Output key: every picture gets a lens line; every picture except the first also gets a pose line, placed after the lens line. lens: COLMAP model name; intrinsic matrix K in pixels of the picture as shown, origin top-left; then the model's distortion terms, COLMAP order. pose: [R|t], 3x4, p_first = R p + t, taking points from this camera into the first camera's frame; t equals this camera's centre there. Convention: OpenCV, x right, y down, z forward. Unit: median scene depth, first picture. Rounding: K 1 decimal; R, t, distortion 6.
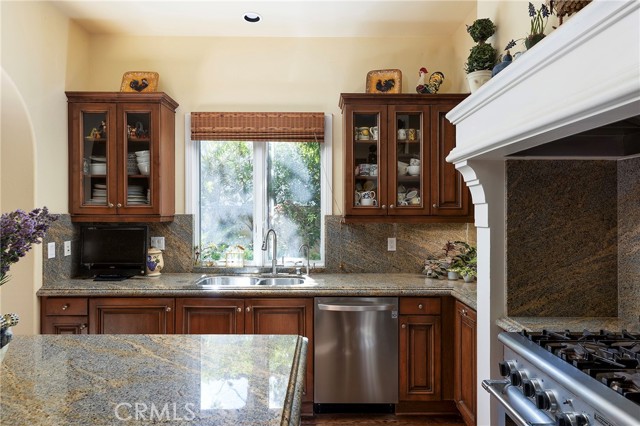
lens RADIAL K [[381.9, 0, 327.2], [0, 381.9, 211.5], [0, 0, 1]] dist [0.011612, -0.004294]
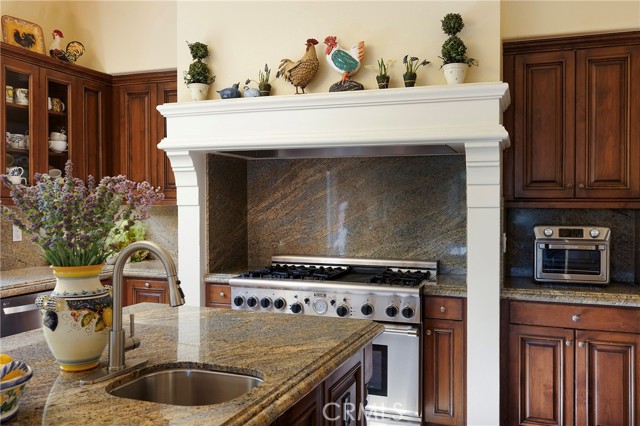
lens RADIAL K [[571.9, 0, 304.7], [0, 571.9, 199.7], [0, 0, 1]] dist [0.005519, 0.007936]
pose [[0.374000, 0.002554, 0.927425, -0.787111], [-0.002591, 0.999995, -0.001710, 0.016368], [-0.927425, -0.001763, 0.374004, -0.022274]]
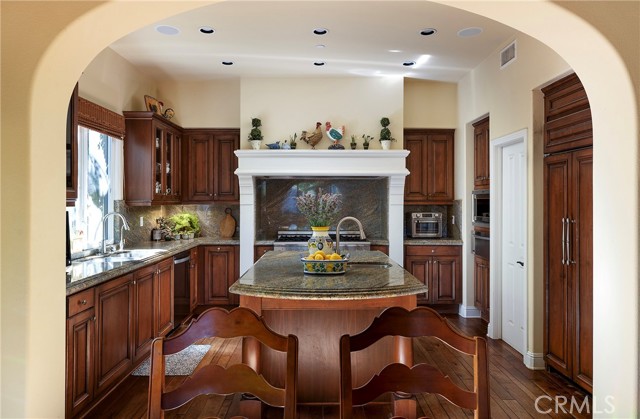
lens RADIAL K [[434.2, 0, 307.5], [0, 434.2, 192.9], [0, 0, 1]] dist [0.007021, 0.003211]
pose [[0.015156, 0.017875, 0.999725, -1.490548], [0.001230, 0.999839, -0.017896, 0.012325], [-0.999884, 0.001501, 0.015132, 0.409283]]
